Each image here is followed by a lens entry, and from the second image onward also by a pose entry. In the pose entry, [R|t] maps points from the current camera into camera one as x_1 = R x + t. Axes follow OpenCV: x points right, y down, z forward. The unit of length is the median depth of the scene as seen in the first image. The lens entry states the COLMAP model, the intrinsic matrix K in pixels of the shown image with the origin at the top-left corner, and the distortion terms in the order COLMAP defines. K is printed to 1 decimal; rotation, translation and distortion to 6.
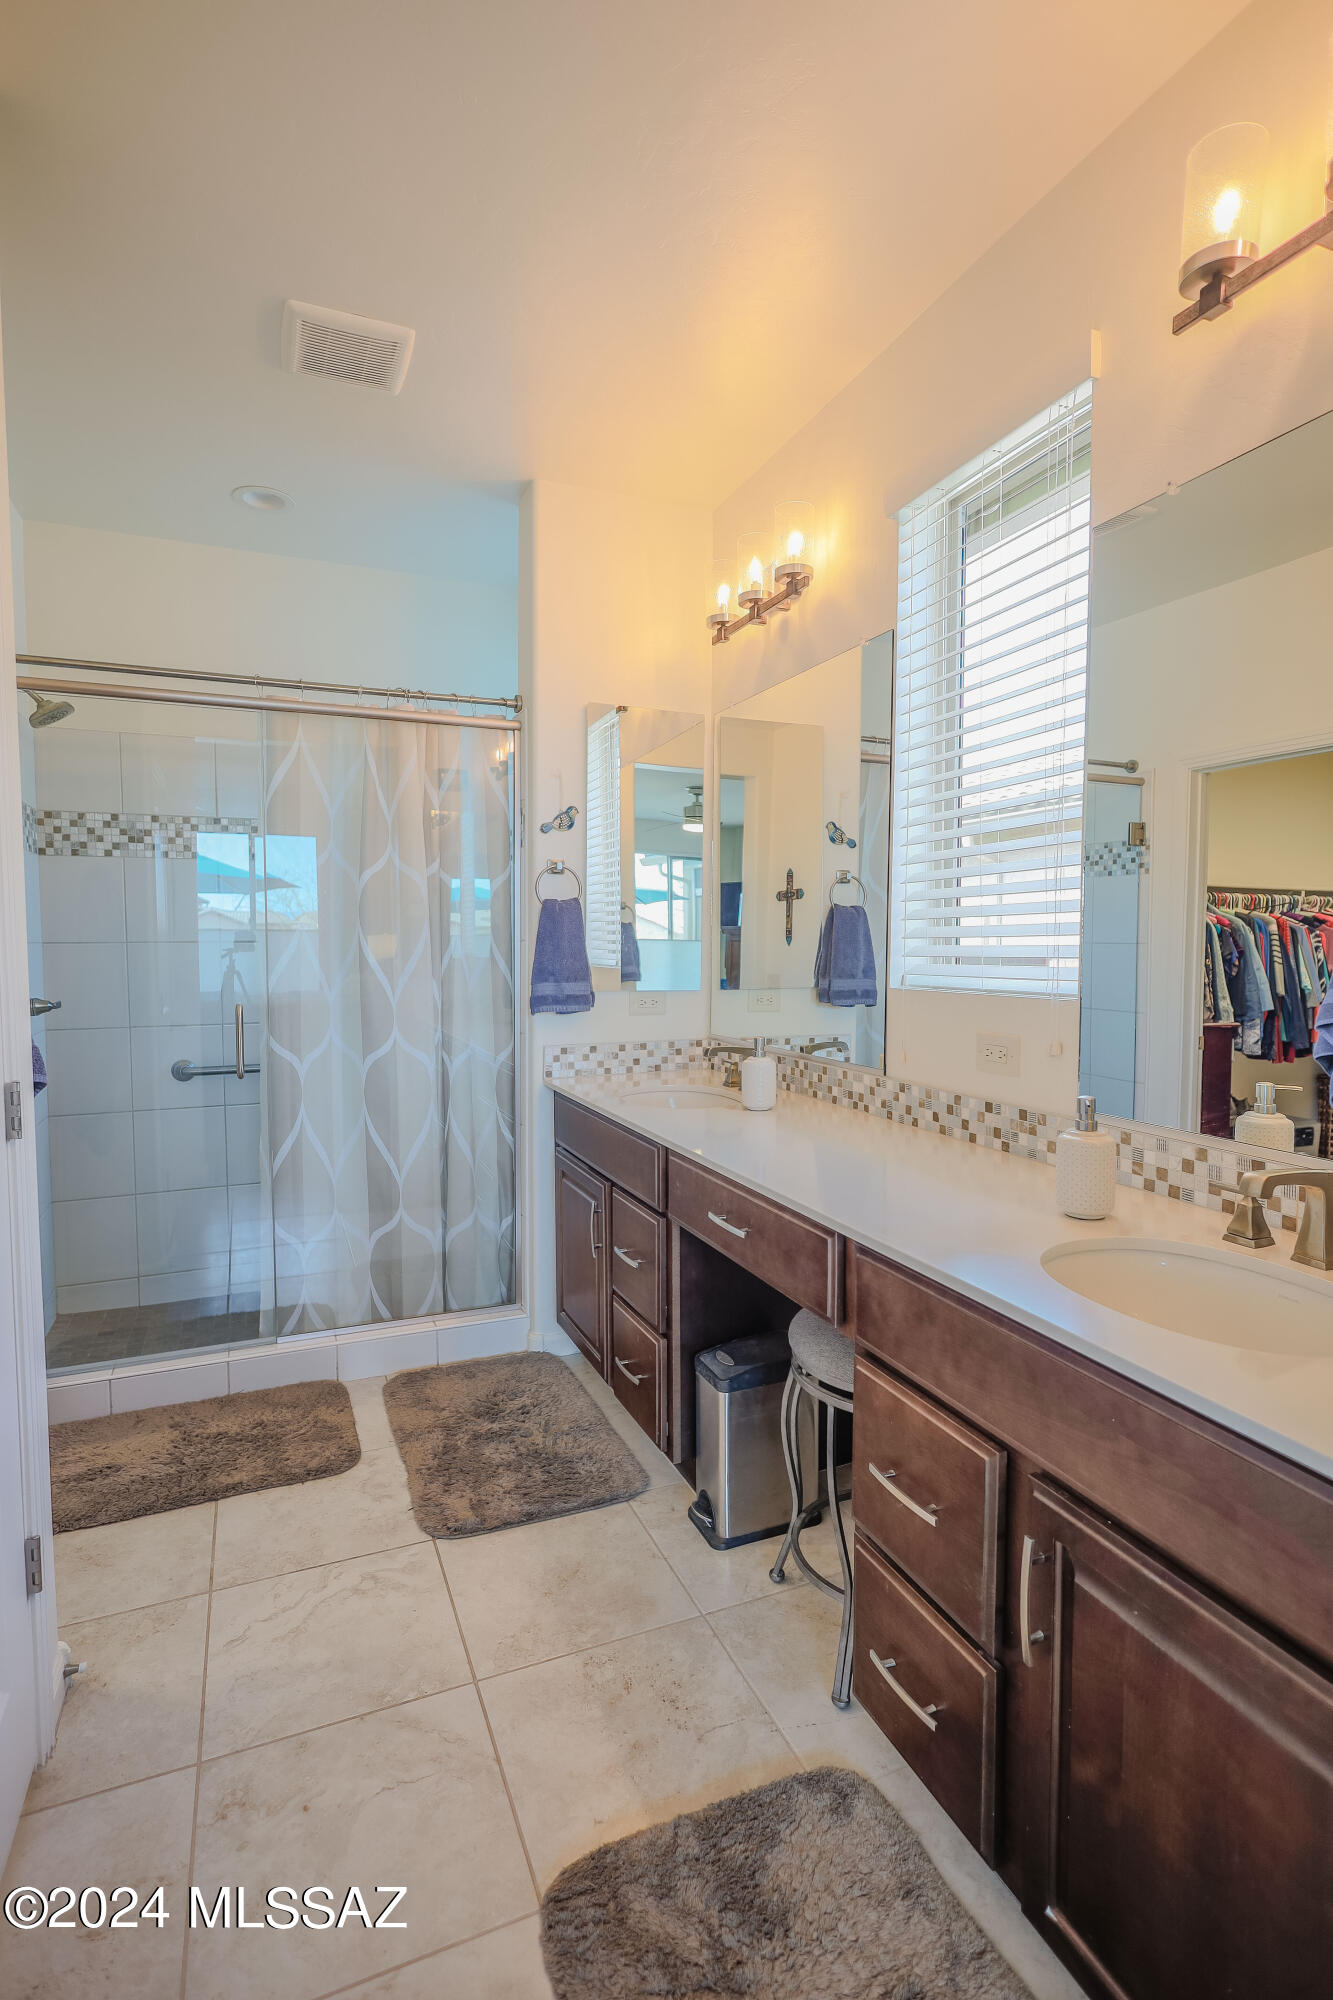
lens RADIAL K [[974.9, 0, 666.5], [0, 974.9, 1000.0], [0, 0, 1]] dist [0.001734, 0.001149]
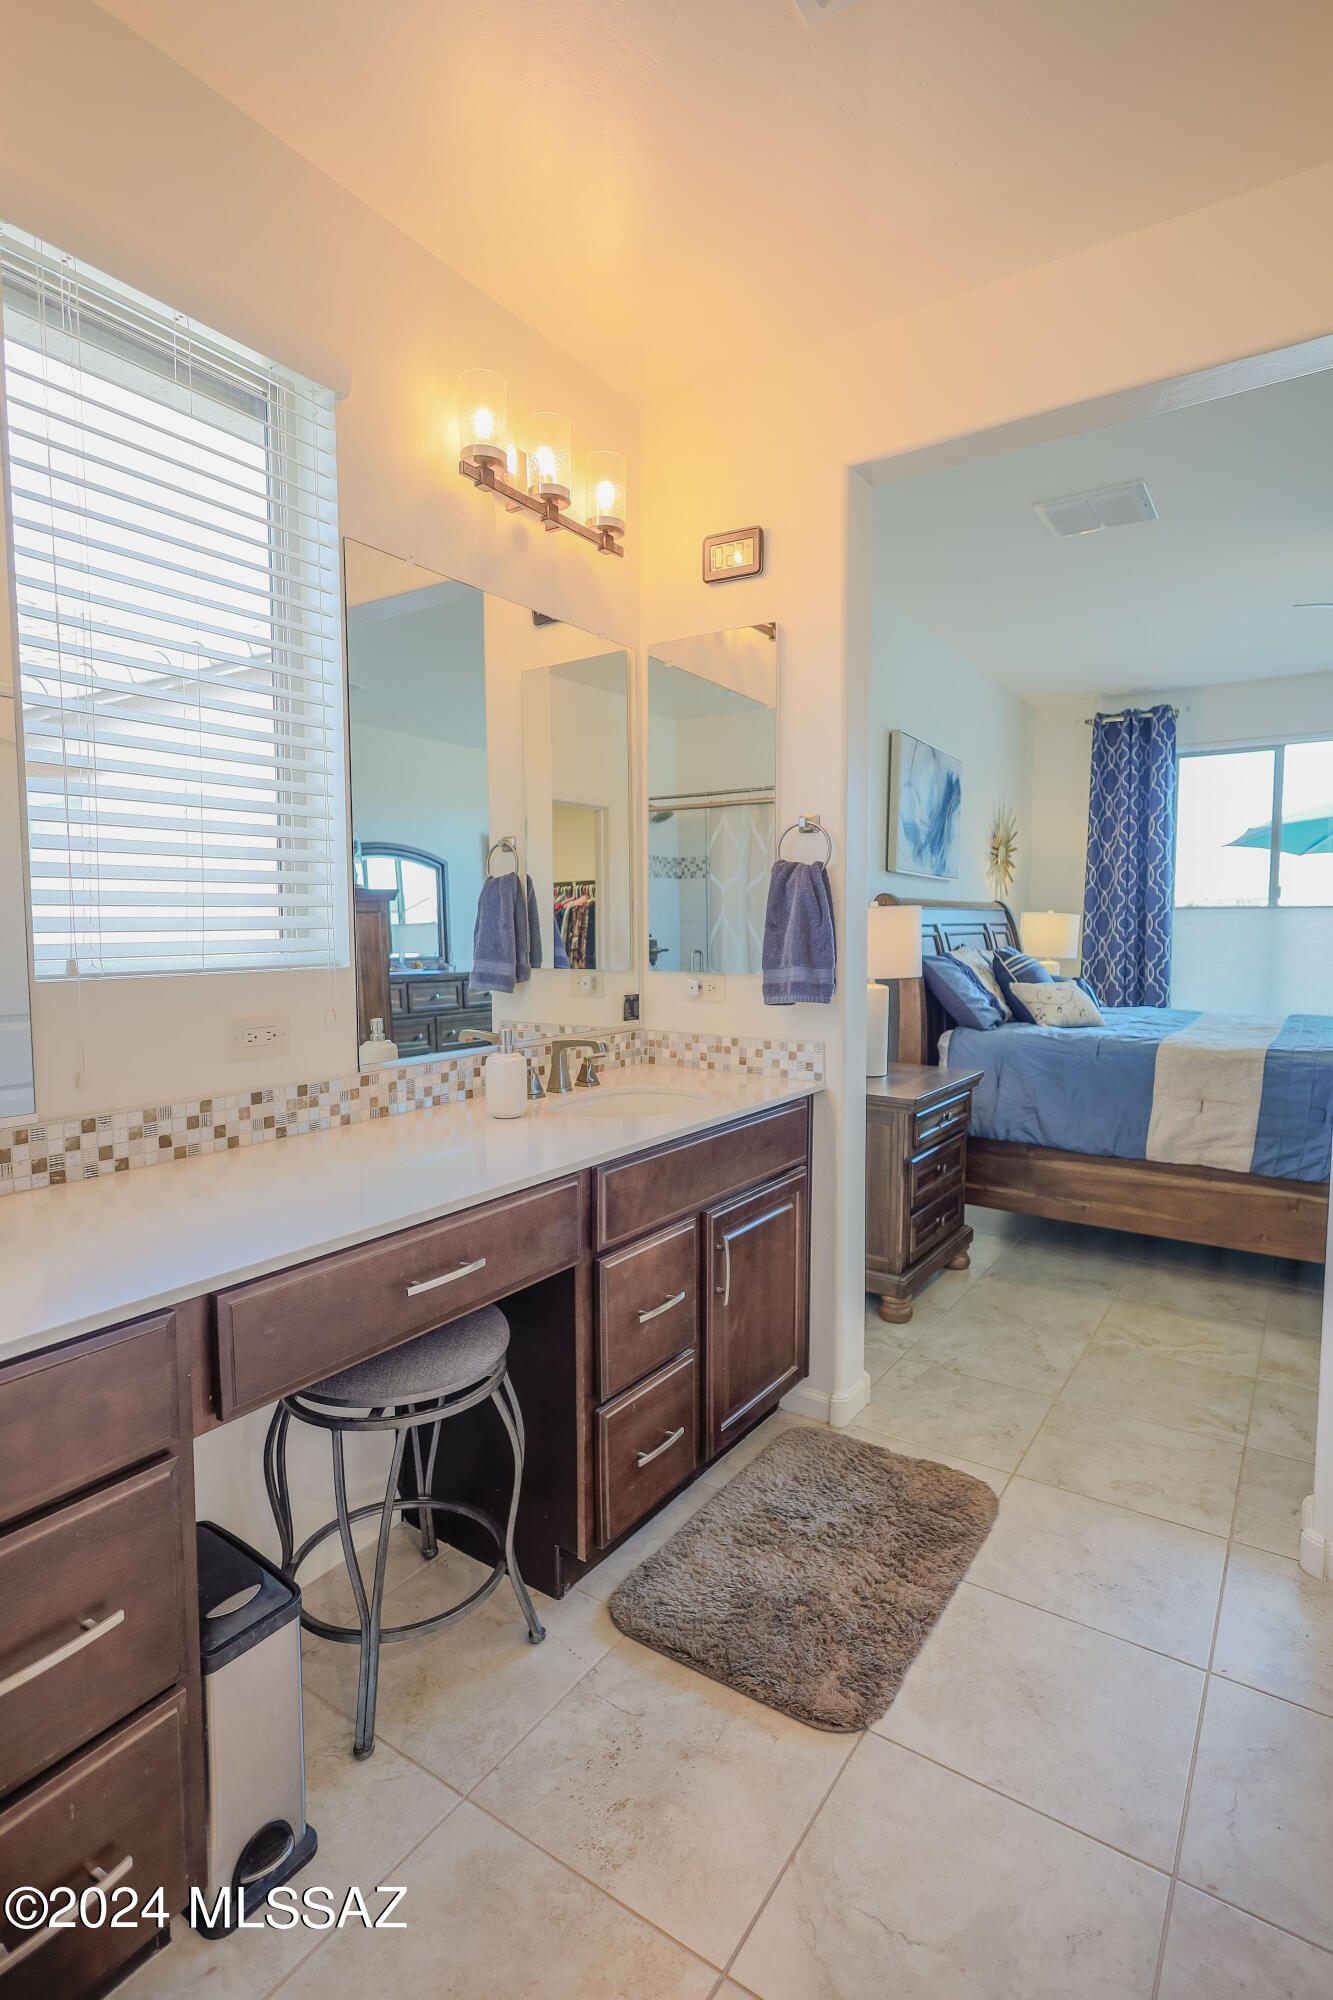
lens RADIAL K [[981.3, 0, 666.5], [0, 981.3, 1000.0], [0, 0, 1]] dist [0.000247, 0.002155]
pose [[-0.546788, -0.054503, 0.835495, -0.658870], [0.059945, 0.992770, 0.103993, -0.053598], [-0.835122, 0.106946, -0.539568, 1.229132]]
